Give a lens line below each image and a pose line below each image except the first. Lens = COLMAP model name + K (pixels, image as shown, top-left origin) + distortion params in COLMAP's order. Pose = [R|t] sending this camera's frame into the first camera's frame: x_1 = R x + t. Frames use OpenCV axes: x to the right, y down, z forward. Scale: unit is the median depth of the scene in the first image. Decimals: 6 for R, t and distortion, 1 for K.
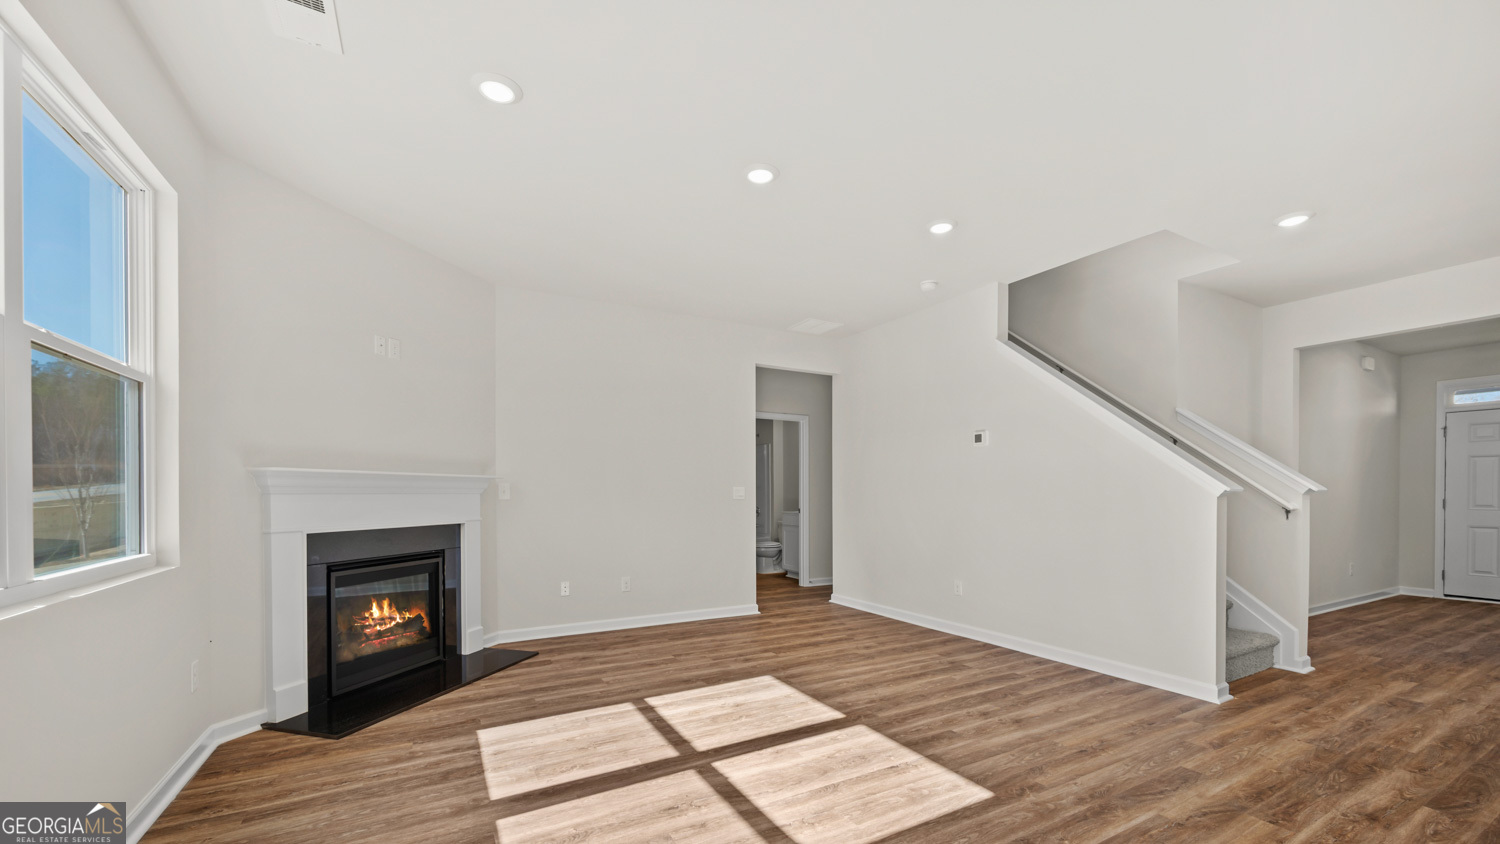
lens RADIAL K [[583.2, 0, 744.5], [0, 583.2, 435.3], [0, 0, 1]] dist [-0.003803, 0.000717]
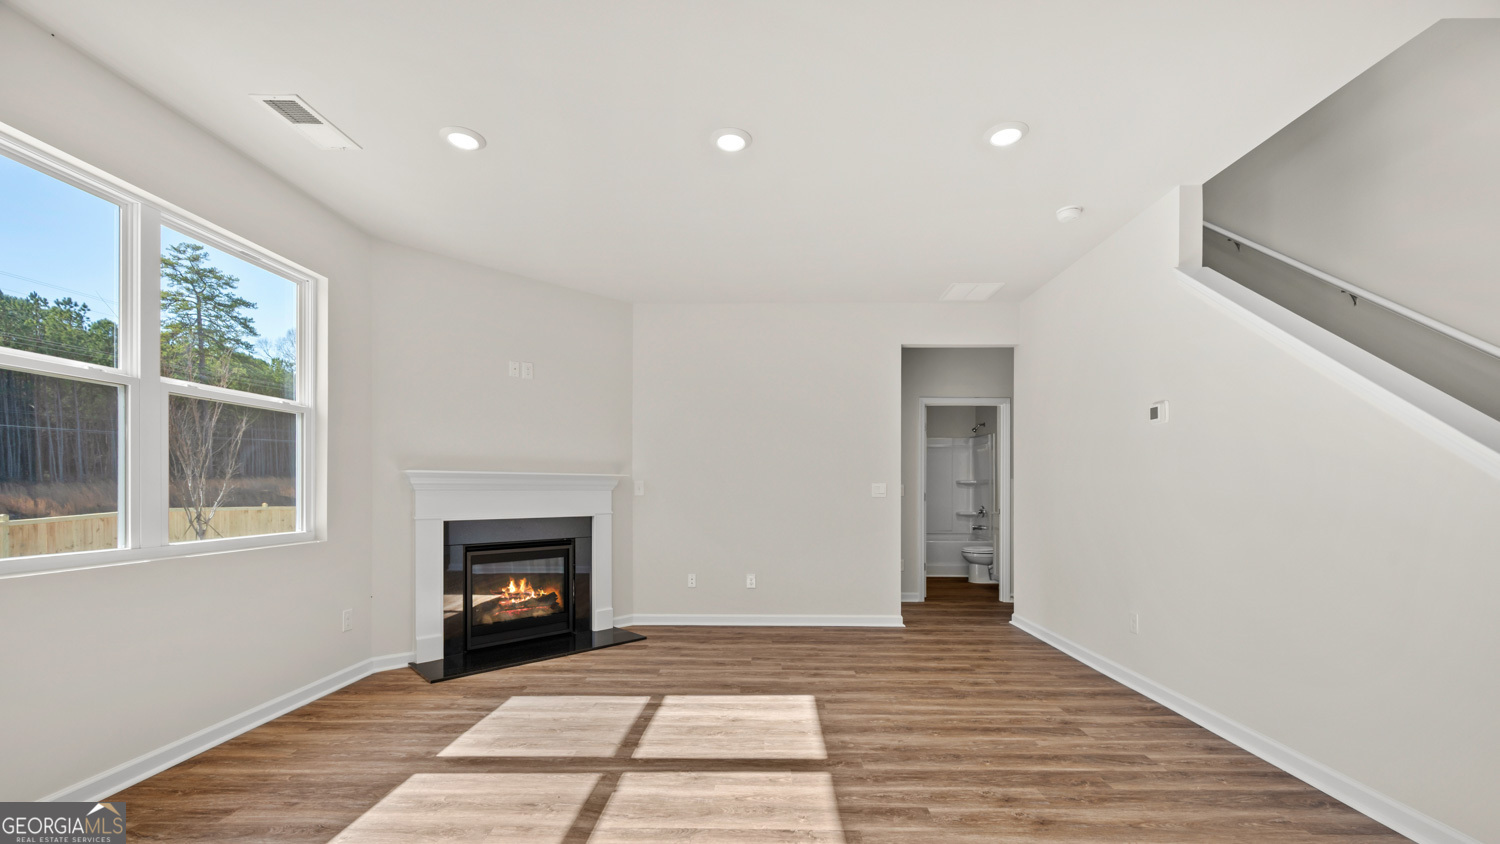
lens RADIAL K [[583.2, 0, 761.7], [0, 583.2, 435.5], [0, 0, 1]] dist [-0.003803, 0.000717]
pose [[0.867388, -0.044431, -0.495644, 0.471503], [0.047438, 0.998853, -0.006523, 0.019316], [0.495365, -0.017855, 0.868501, 0.213003]]
